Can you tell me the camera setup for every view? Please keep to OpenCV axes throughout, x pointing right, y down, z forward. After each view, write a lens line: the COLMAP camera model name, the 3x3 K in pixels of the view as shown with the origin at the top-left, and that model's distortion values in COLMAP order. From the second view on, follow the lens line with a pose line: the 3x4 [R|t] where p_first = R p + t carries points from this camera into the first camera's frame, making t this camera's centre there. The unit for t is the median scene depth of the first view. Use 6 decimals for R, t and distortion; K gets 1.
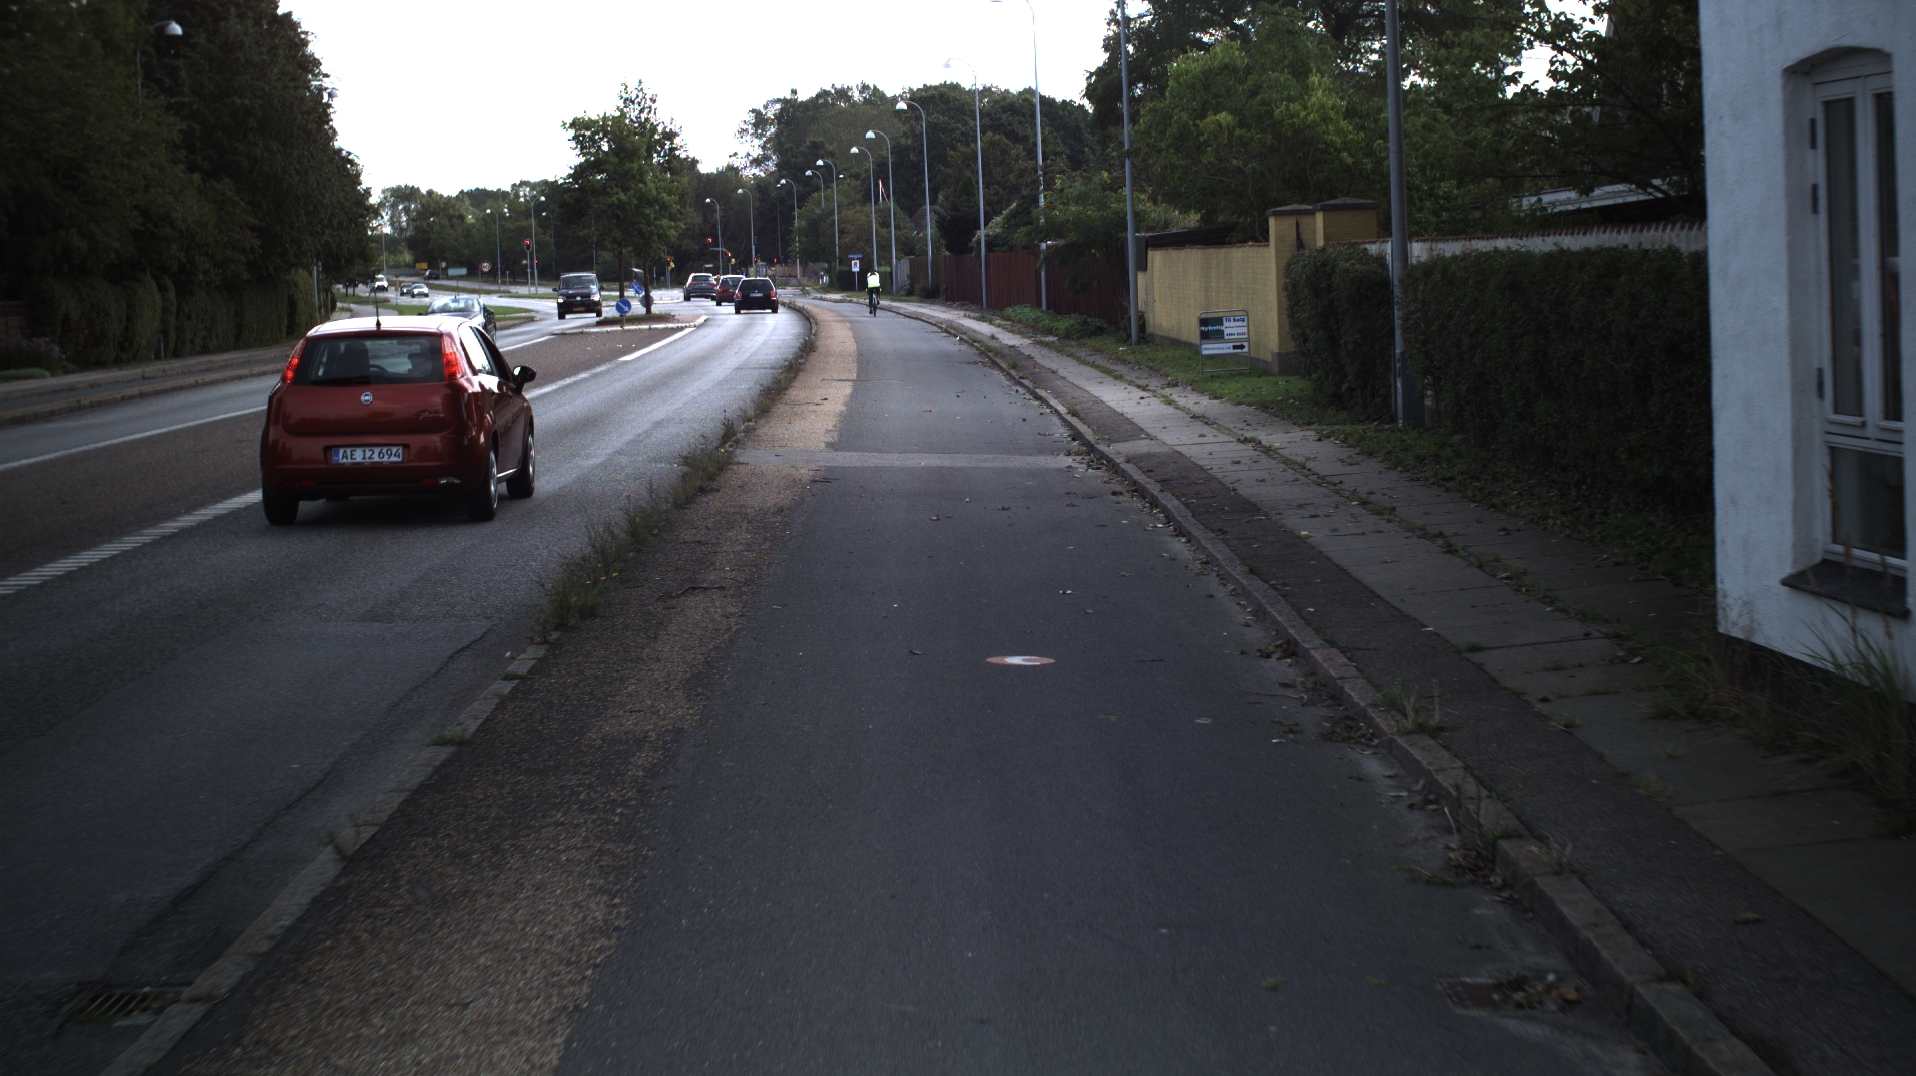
lens RADIAL K [[3335.4, 0, 958.0], [0, 3335.4, 538.0], [0, 0, 1]] dist [-0.270032, 0.286088]
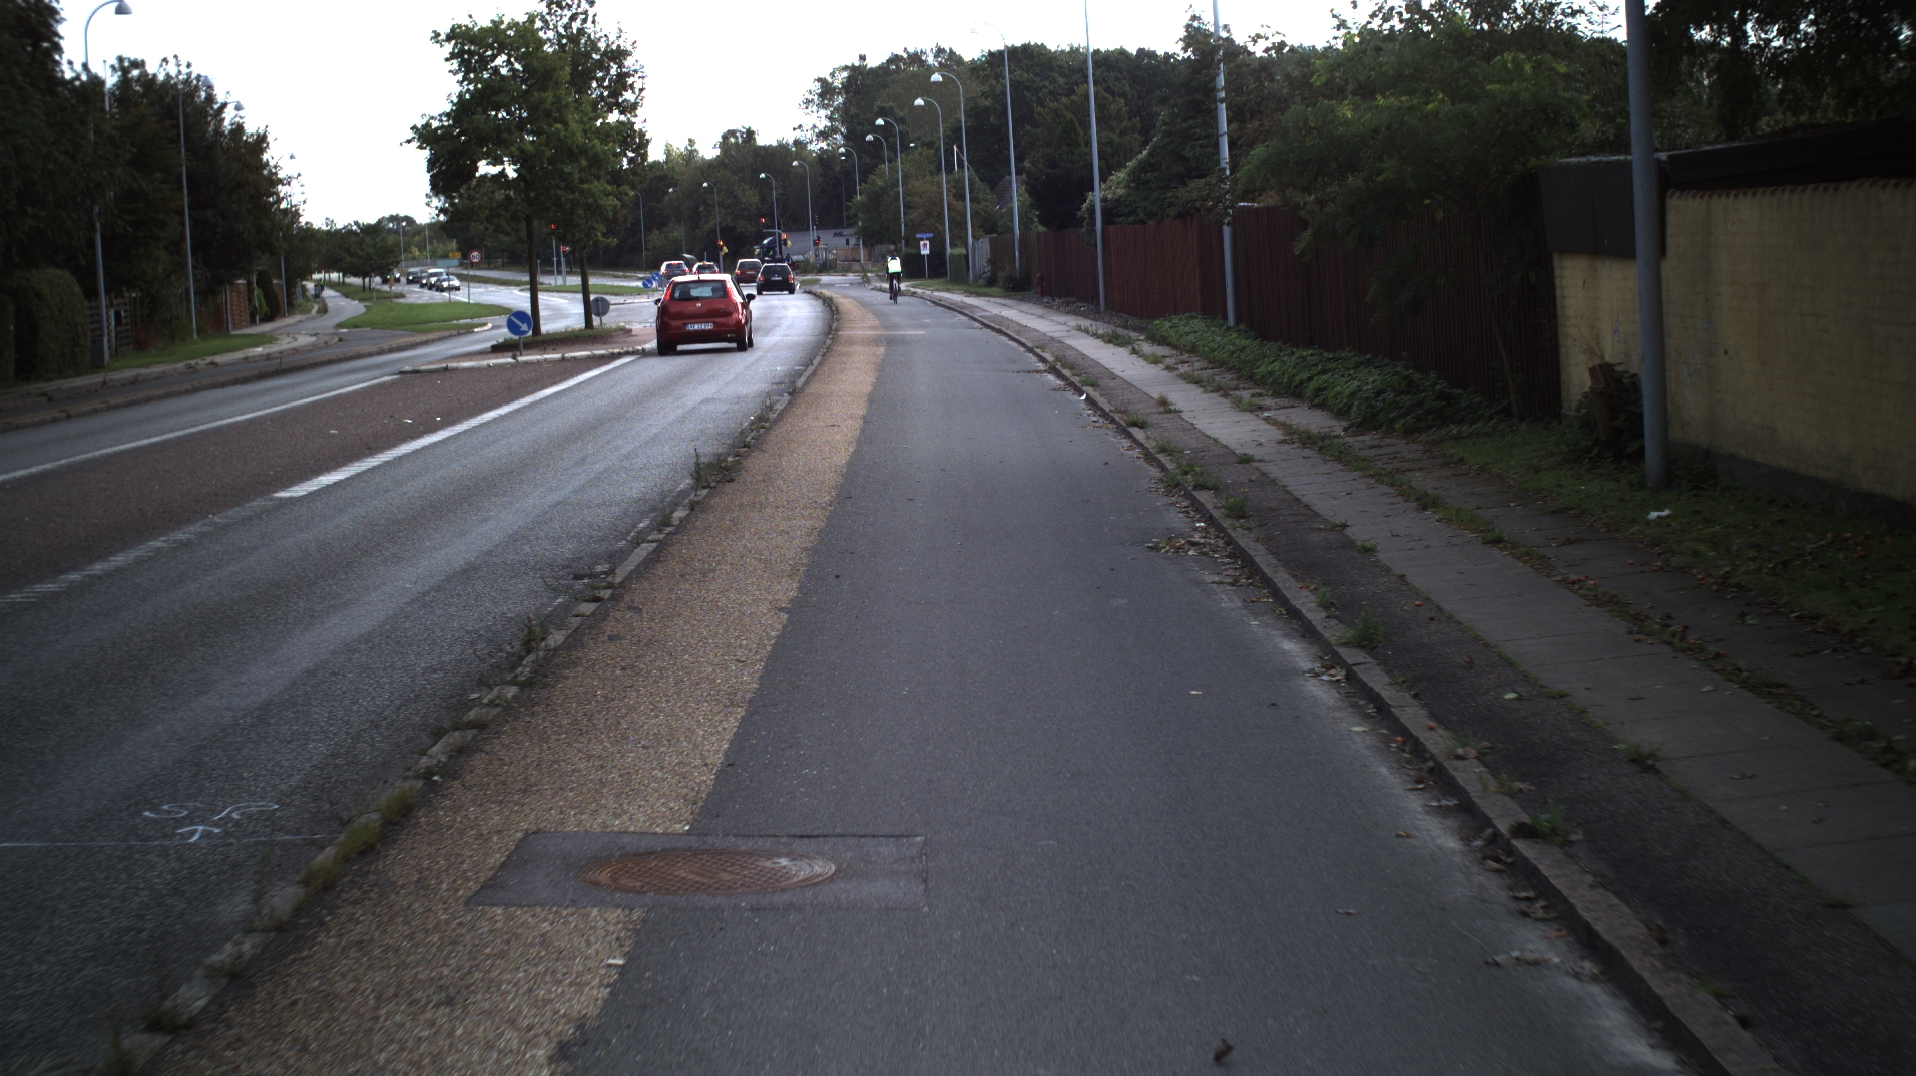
lens RADIAL K [[3335.4, 0, 958.0], [0, 3335.4, 538.0], [0, 0, 1]] dist [-0.270032, 0.286088]
pose [[0.999523, -0.015690, -0.026597, -0.004221], [0.015854, 0.999857, 0.005965, -0.031177], [0.026499, -0.006383, 0.999628, 0.375545]]
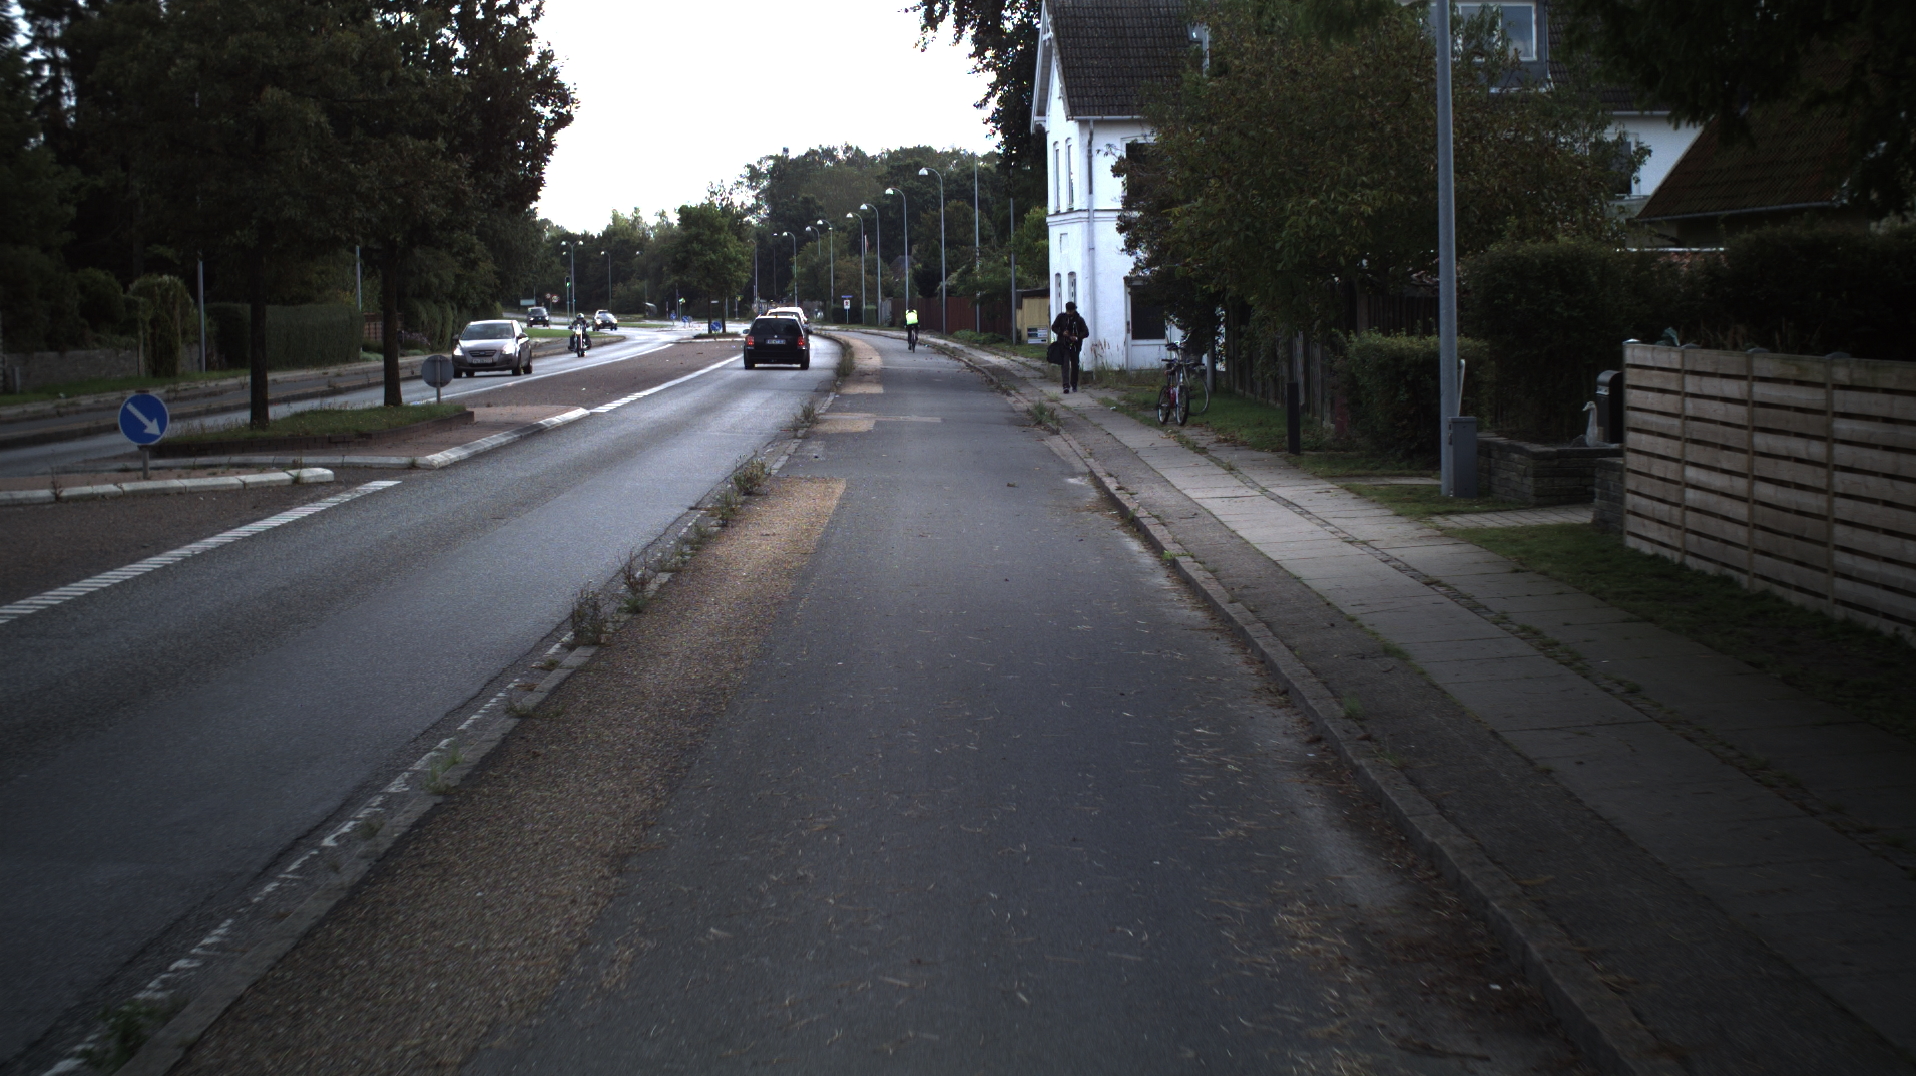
lens RADIAL K [[3335.4, 0, 958.0], [0, 3335.4, 538.0], [0, 0, 1]] dist [-0.270032, 0.286088]
pose [[0.999757, 0.019333, 0.010564, 0.000071], [-0.019202, 0.999738, -0.012432, 0.046782], [-0.010802, 0.012226, 0.999867, -0.564038]]
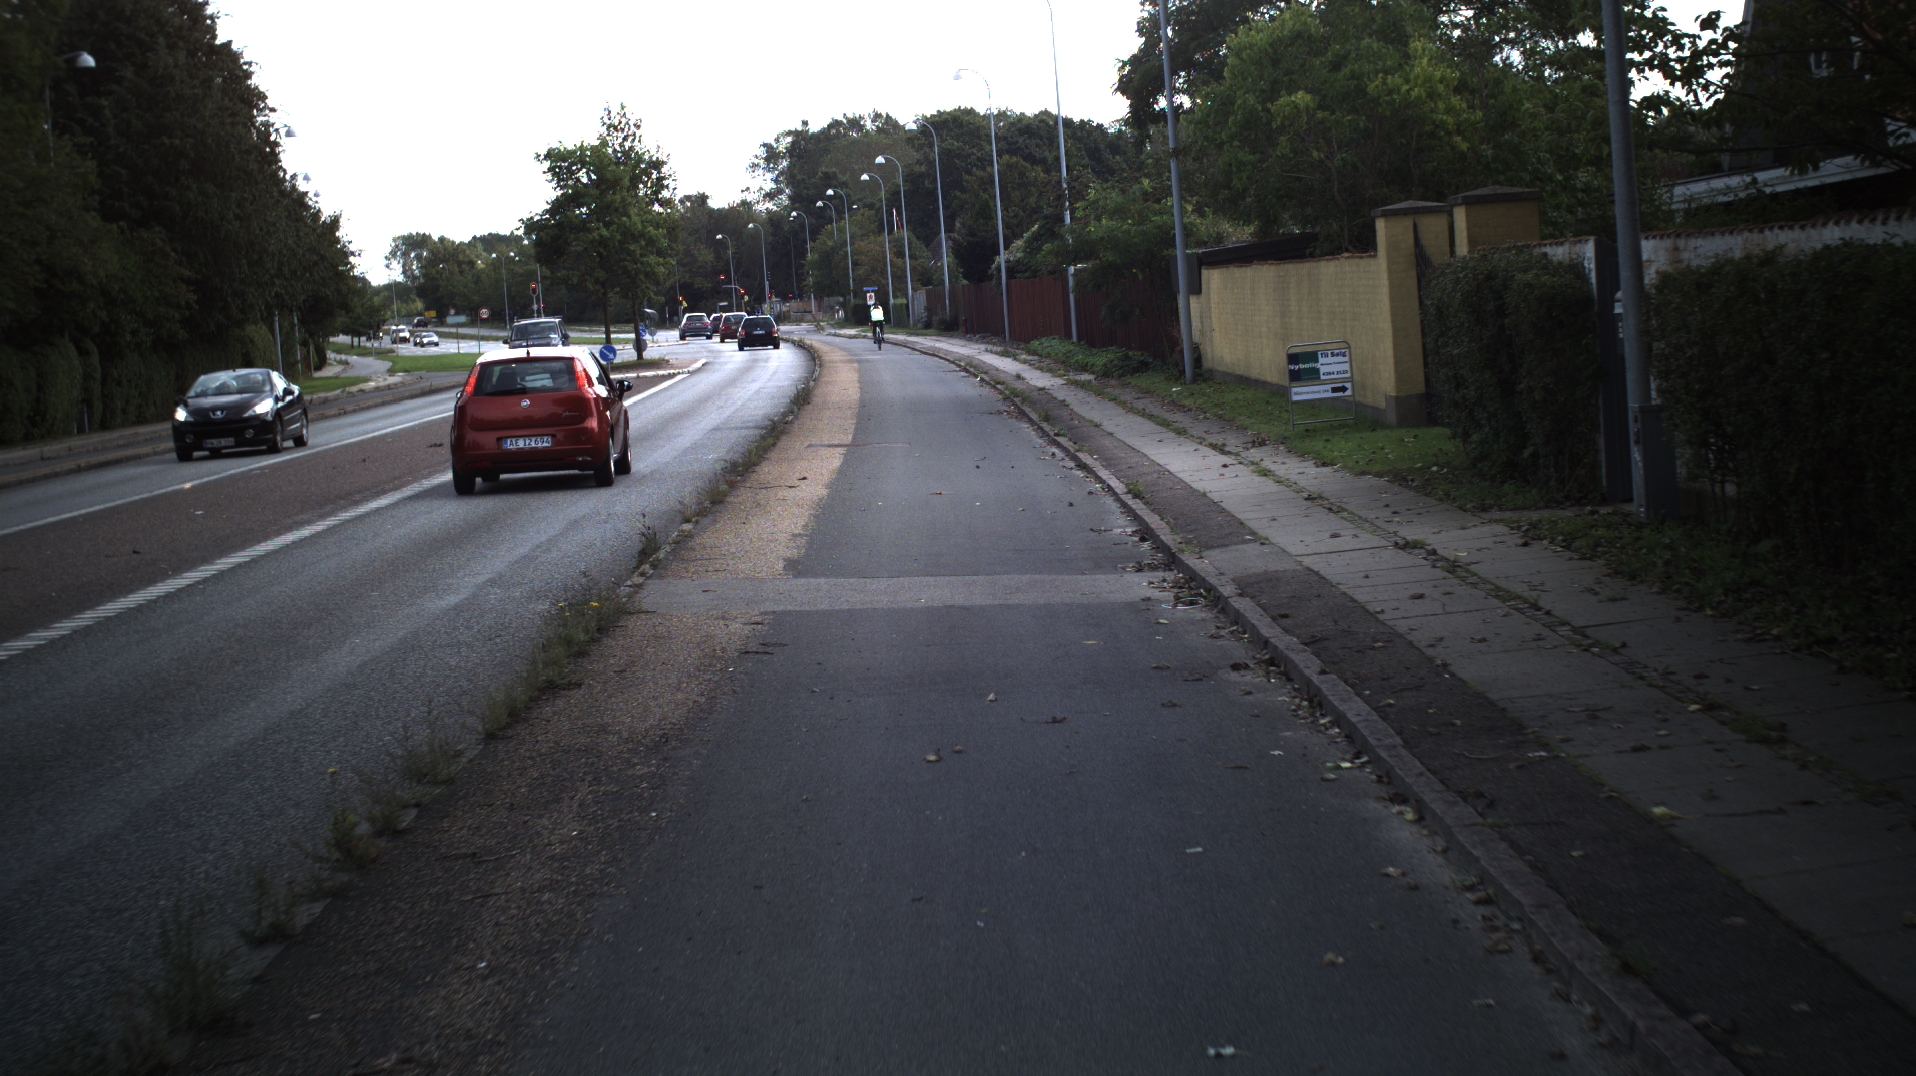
lens RADIAL K [[3335.4, 0, 958.0], [0, 3335.4, 538.0], [0, 0, 1]] dist [-0.270032, 0.286088]
pose [[0.999352, -0.034860, -0.008931, 0.000720], [0.034780, 0.999355, -0.008900, -0.007853], [0.009236, 0.008583, 0.999921, 0.093880]]
